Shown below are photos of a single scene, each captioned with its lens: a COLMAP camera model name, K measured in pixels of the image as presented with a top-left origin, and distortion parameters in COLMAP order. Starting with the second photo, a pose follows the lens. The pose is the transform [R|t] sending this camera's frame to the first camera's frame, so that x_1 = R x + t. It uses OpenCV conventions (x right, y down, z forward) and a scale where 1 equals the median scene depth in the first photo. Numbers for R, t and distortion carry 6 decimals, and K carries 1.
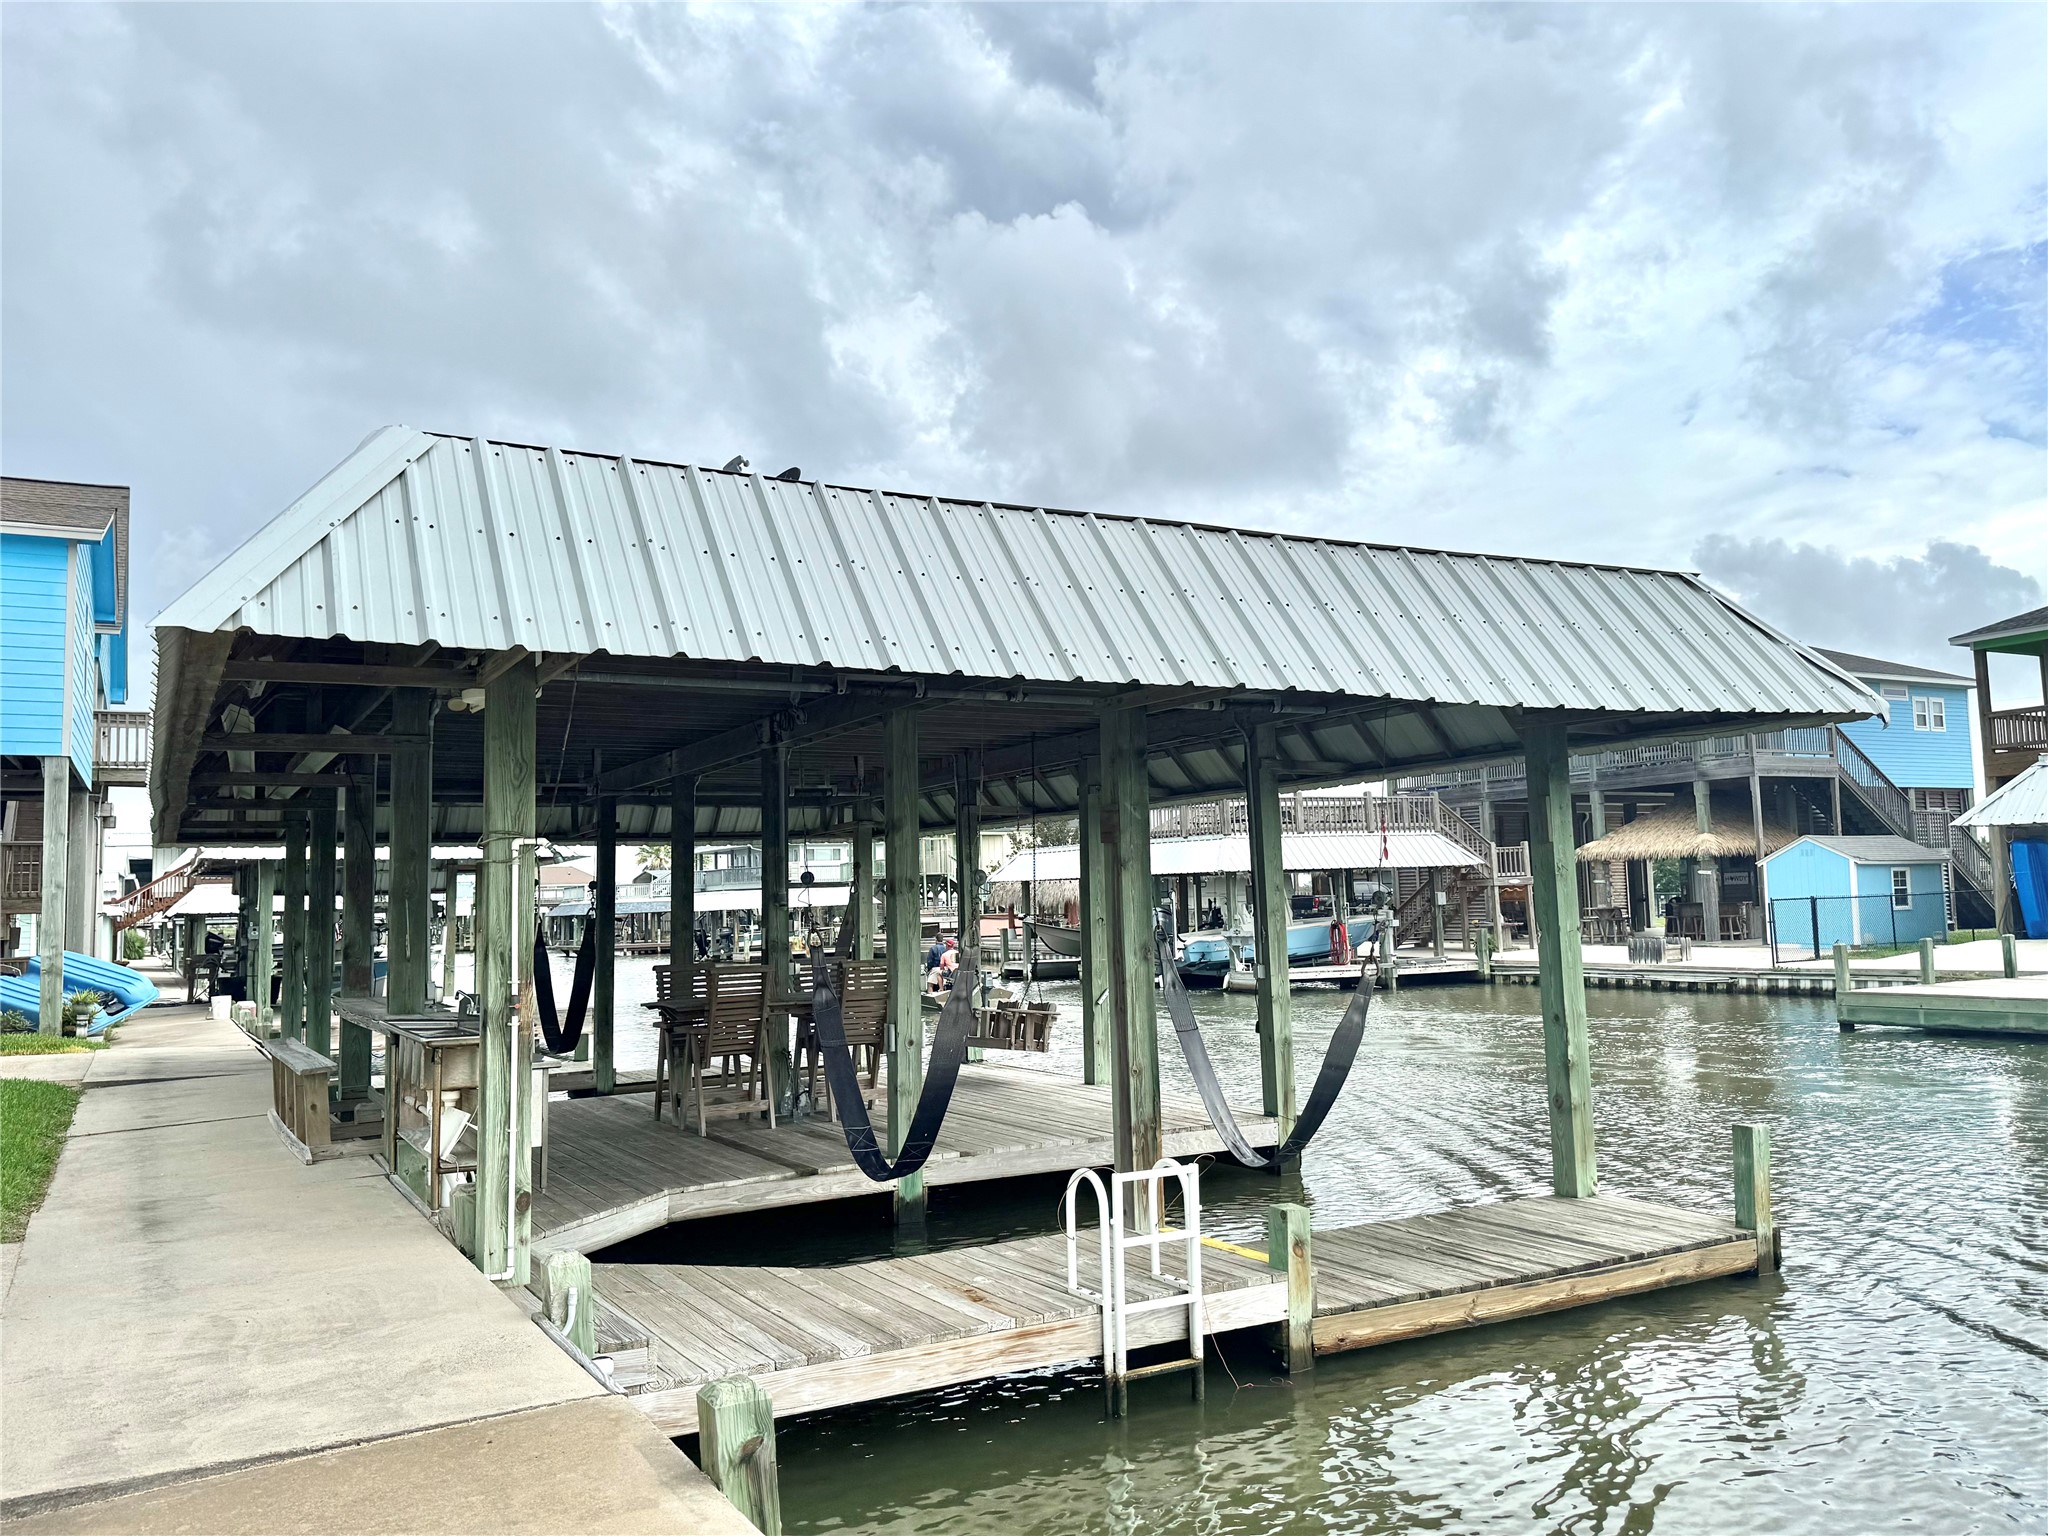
lens RADIAL K [[1572.1, 0, 1041.4], [0, 1572.1, 764.2], [0, 0, 1]] dist [0.082879, -0.110679]
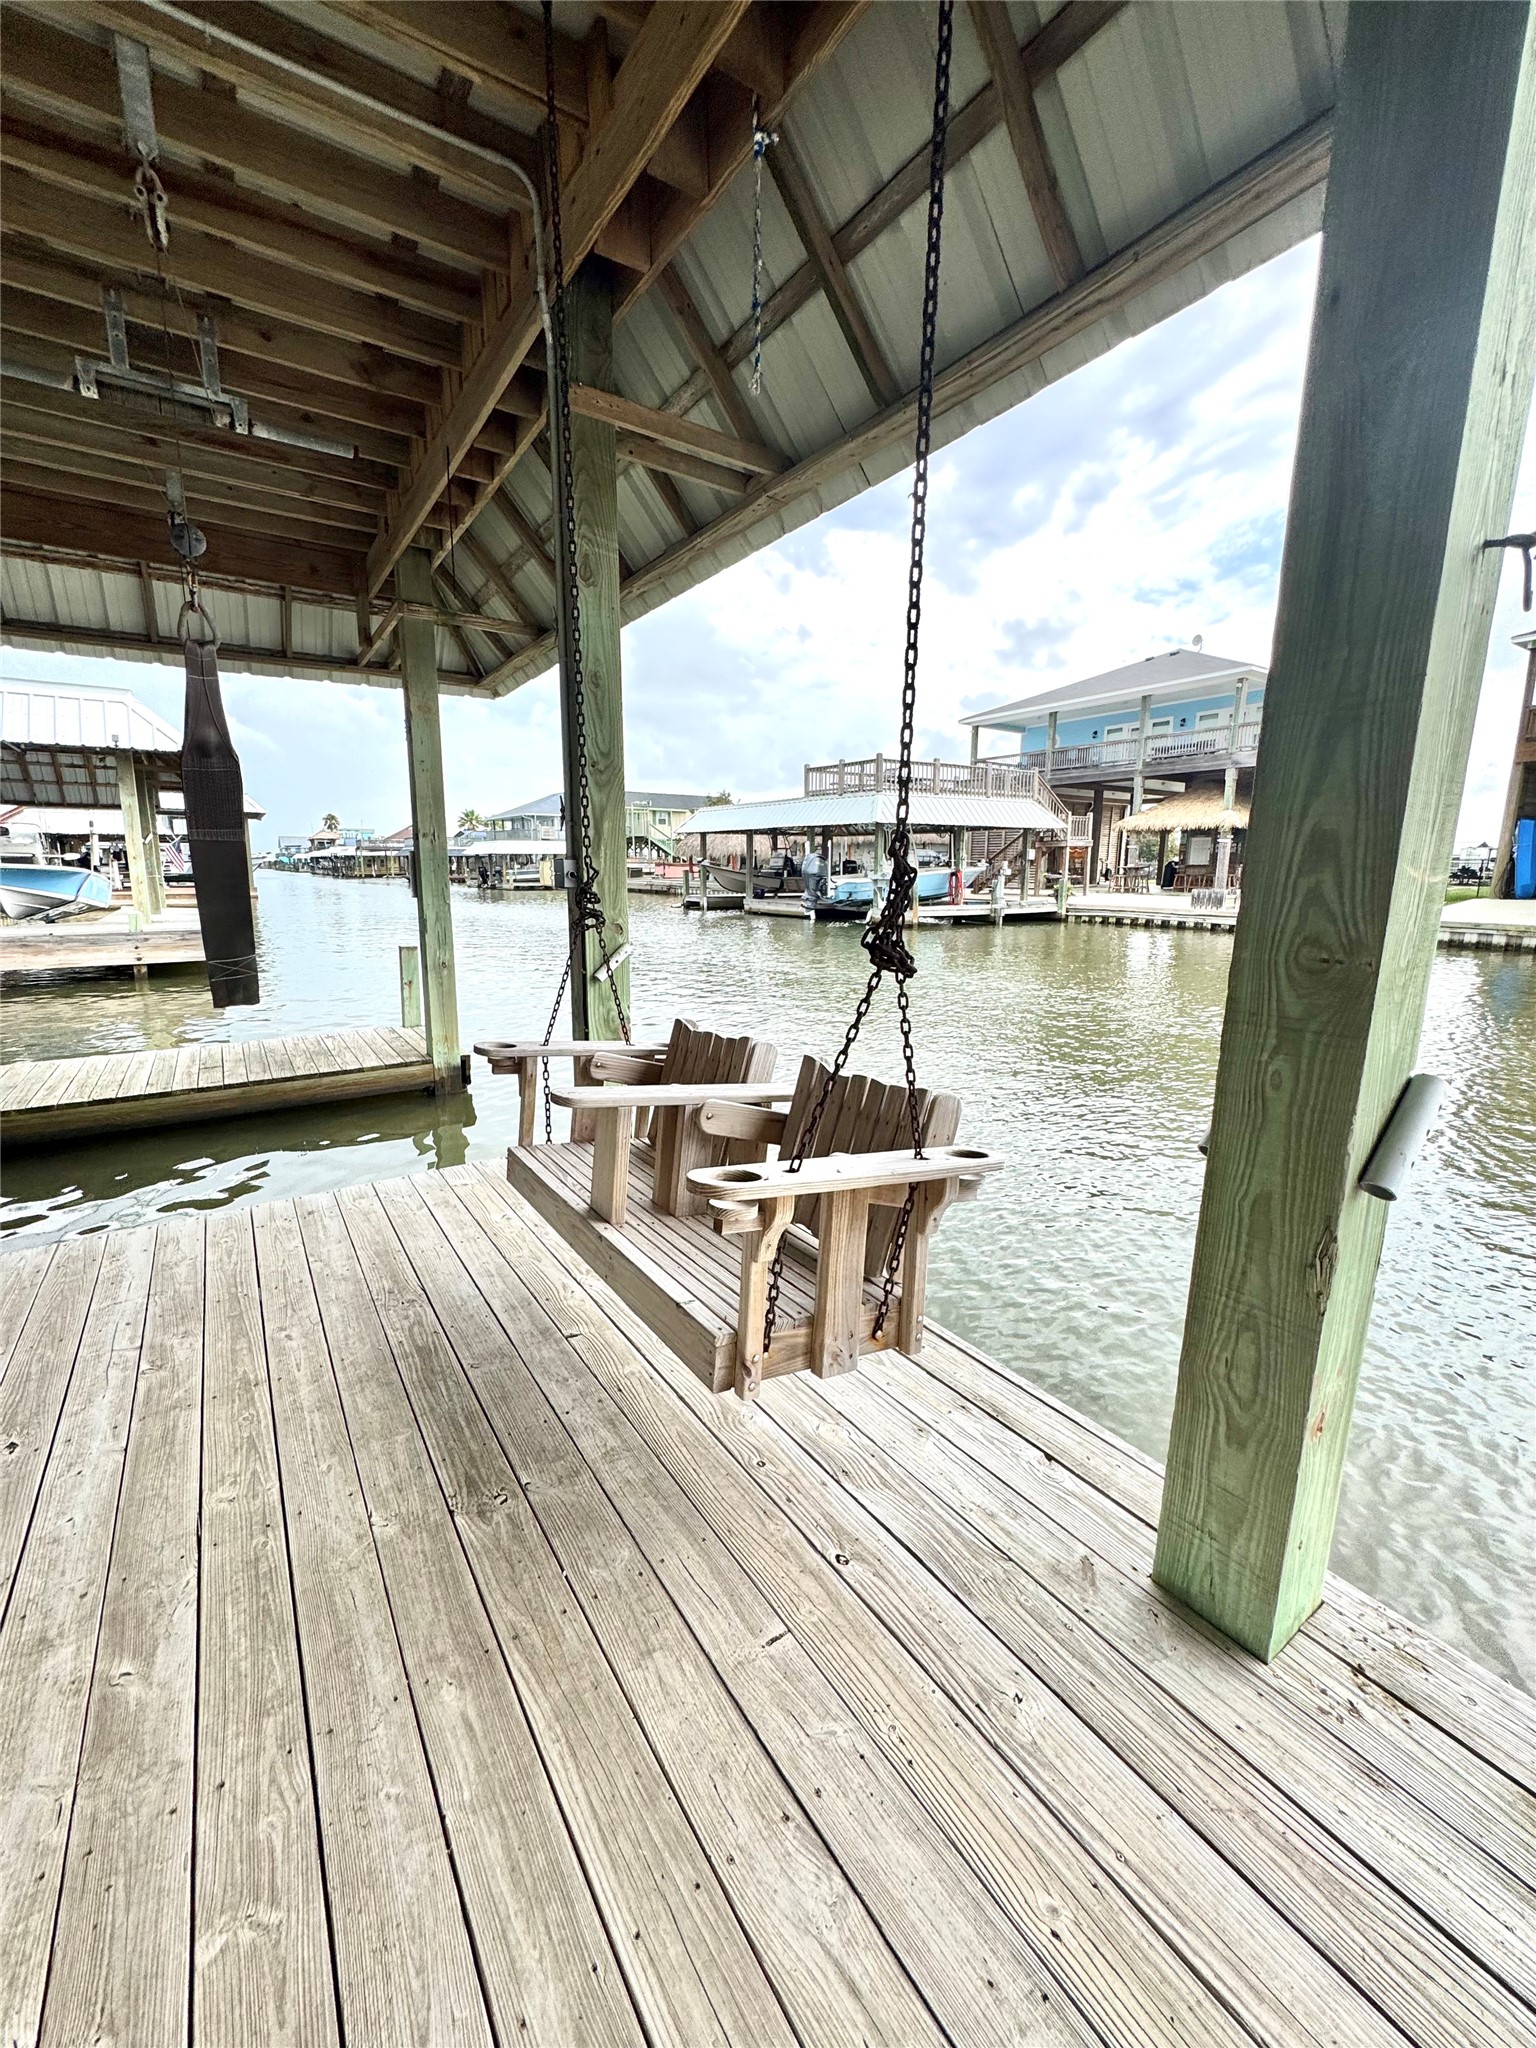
lens RADIAL K [[817.9, 0, 777.4], [0, 817.9, 1020.9], [0, 0, 1]] dist [-0.004006, 0.000321]
pose [[0.995719, 0.016108, 0.091013, -0.019786], [-0.040262, 0.961955, 0.270225, 0.098210], [-0.083197, -0.272732, 0.958486, 0.775420]]
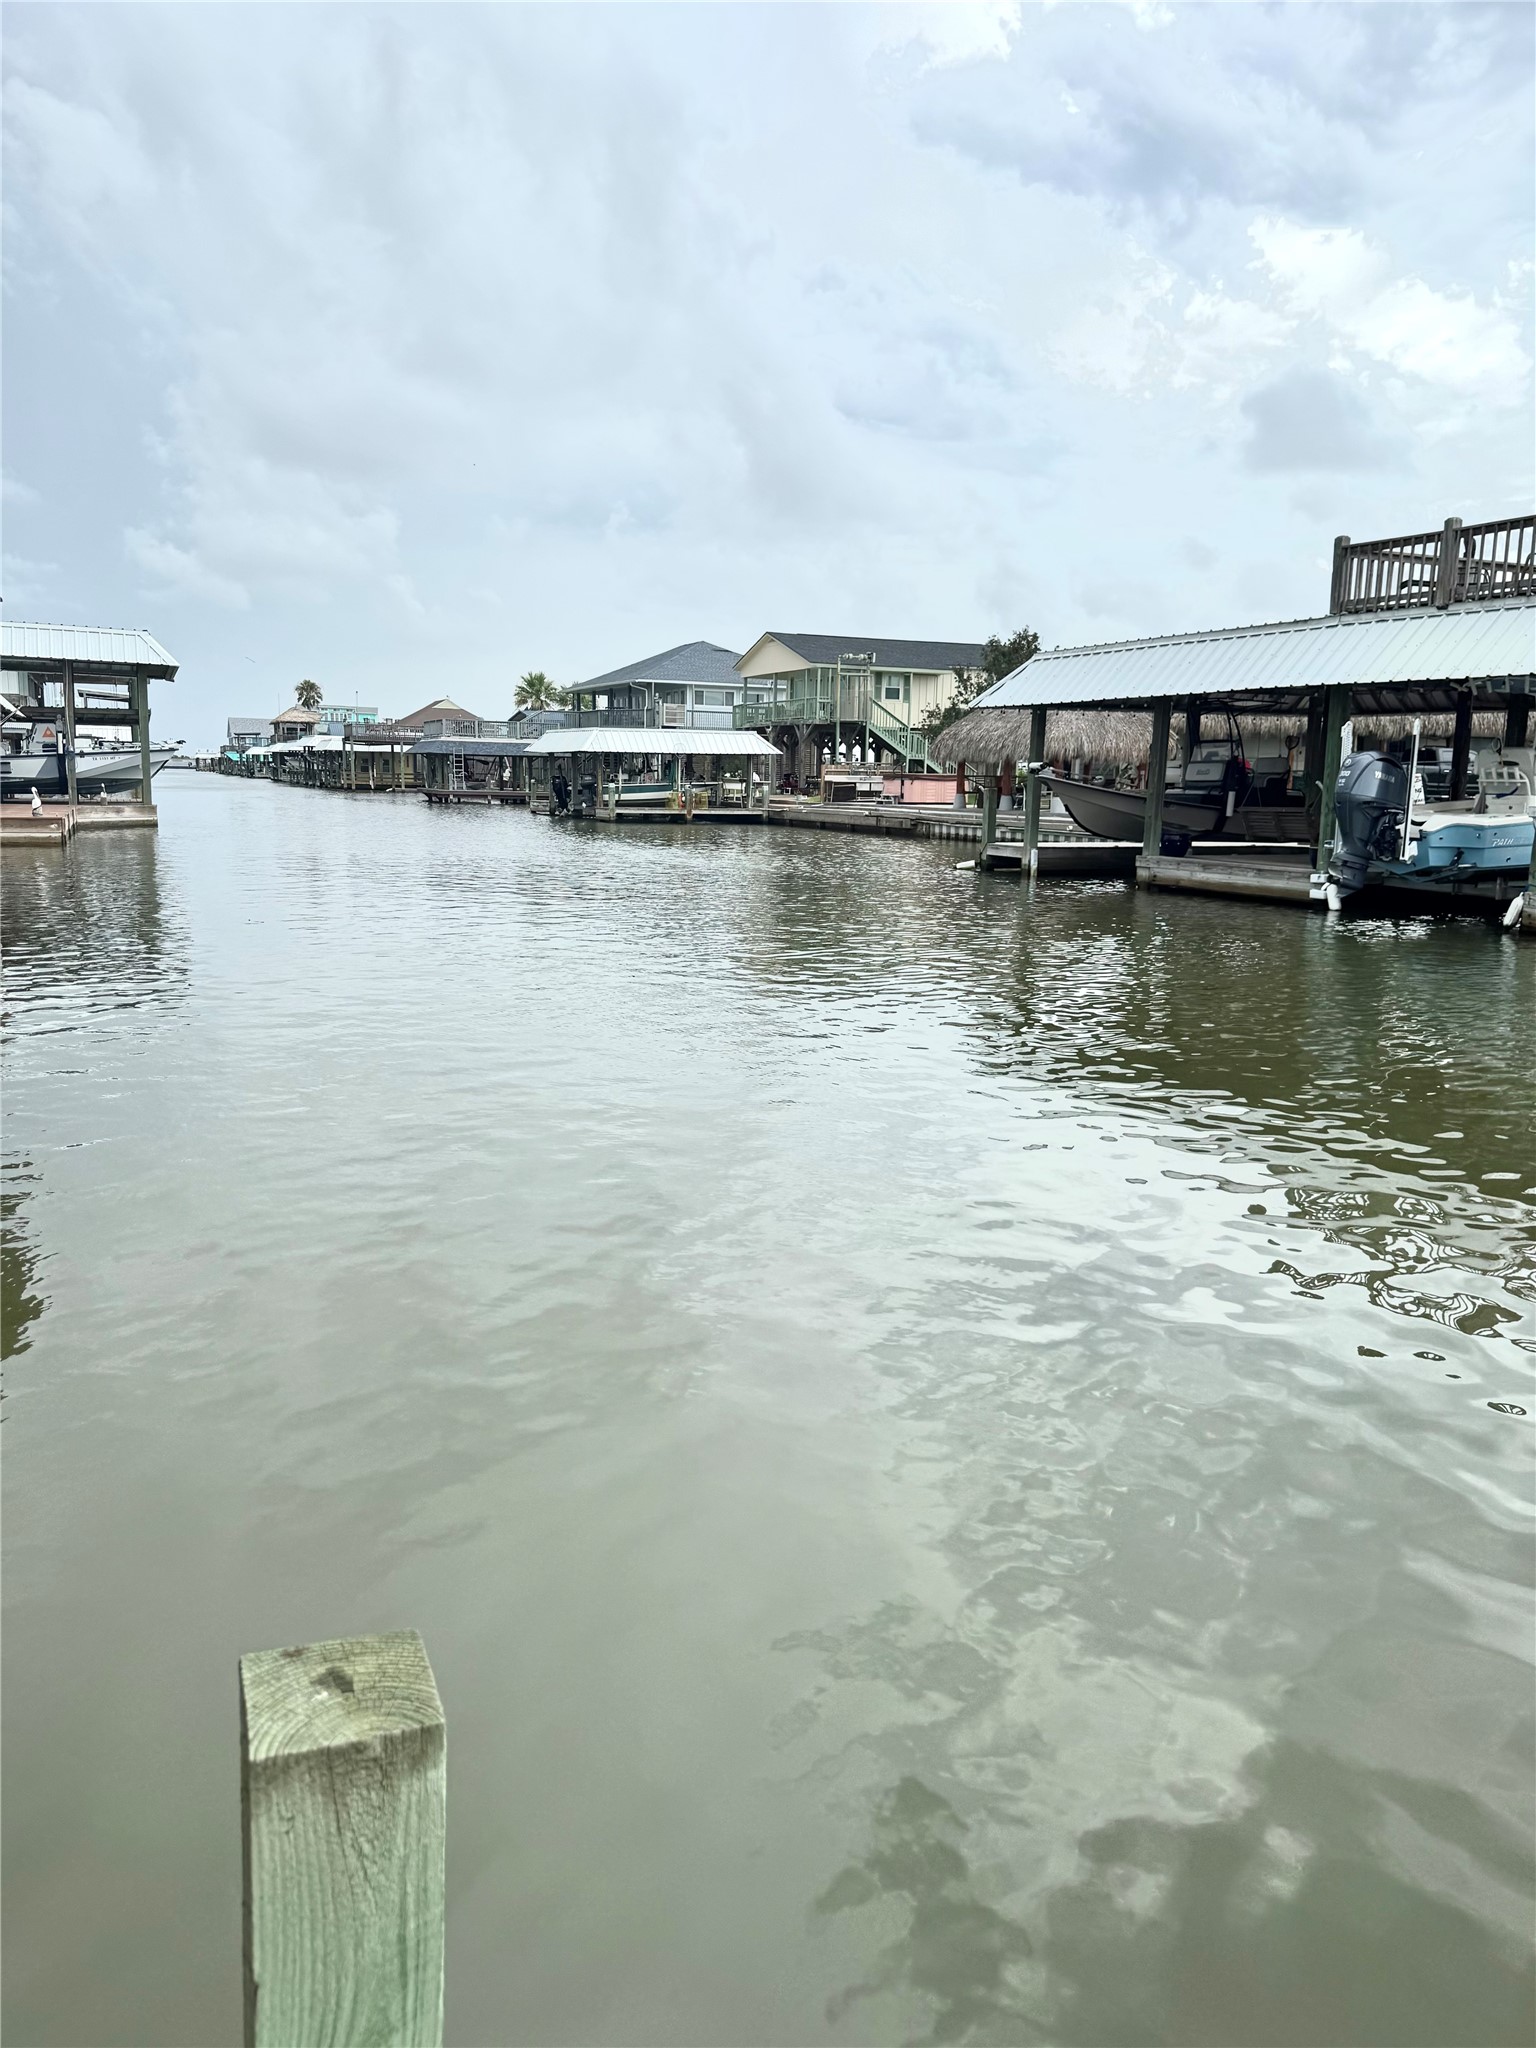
lens RADIAL K [[1430.8, 0, 762.0], [0, 1430.8, 1033.9], [0, 0, 1]] dist [0.098116, -0.000404]
pose [[0.993148, 0.063894, -0.097846, -0.133797], [-0.035747, 0.963259, 0.266185, 0.130519], [0.111259, -0.260863, 0.958943, 1.102362]]
